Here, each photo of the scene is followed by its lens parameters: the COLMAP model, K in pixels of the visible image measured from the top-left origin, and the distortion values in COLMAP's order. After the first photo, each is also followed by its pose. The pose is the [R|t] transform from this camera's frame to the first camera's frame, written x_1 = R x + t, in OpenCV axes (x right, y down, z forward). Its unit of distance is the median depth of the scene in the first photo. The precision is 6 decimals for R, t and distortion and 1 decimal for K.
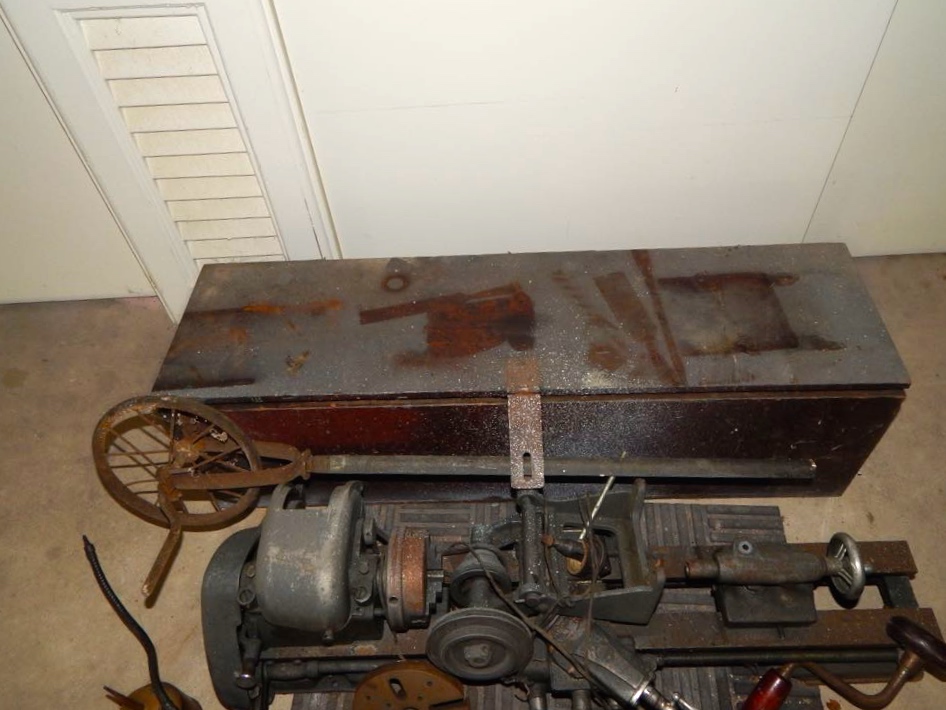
lens RADIAL K [[754.9, 0, 480.0], [0, 754.9, 342.9], [0, 0, 1]] dist [0.028263, -0.013935]
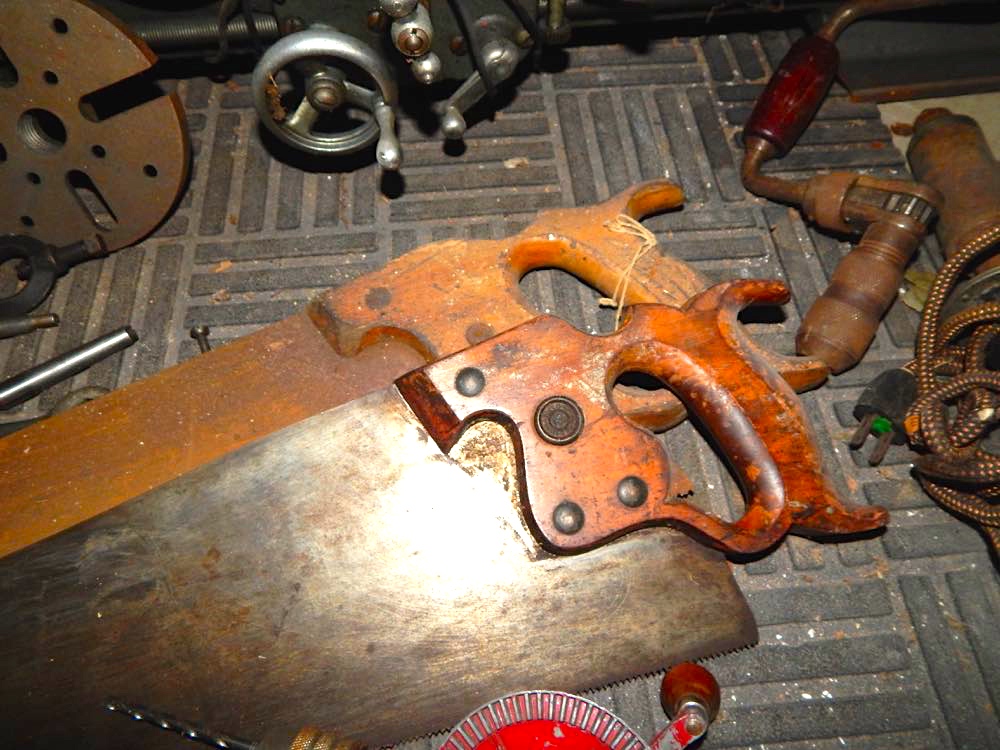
lens RADIAL K [[719.0, 0, 501.0], [0, 719.0, 367.9], [0, 0, 1]] dist [0.010362, -0.015476]
pose [[0.990467, -0.078707, 0.113053, 0.116840], [0.064752, 0.990390, 0.122206, 0.601769], [-0.121585, -0.113721, 0.986045, 0.547040]]
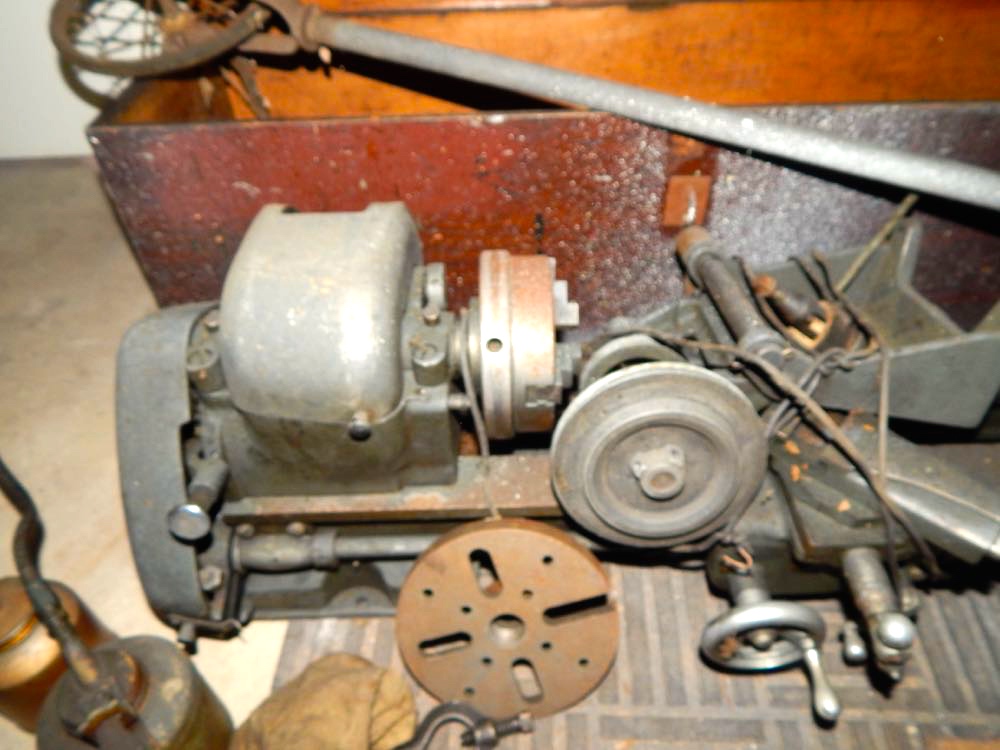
lens RADIAL K [[719.0, 0, 500.5], [0, 719.0, 374.3], [0, 0, 1]] dist [0.010362, -0.015476]
pose [[0.999815, 0.014479, 0.012642, -0.106410], [-0.012875, 0.992832, -0.118821, 0.378670], [-0.014271, 0.118636, 0.992835, 0.489588]]
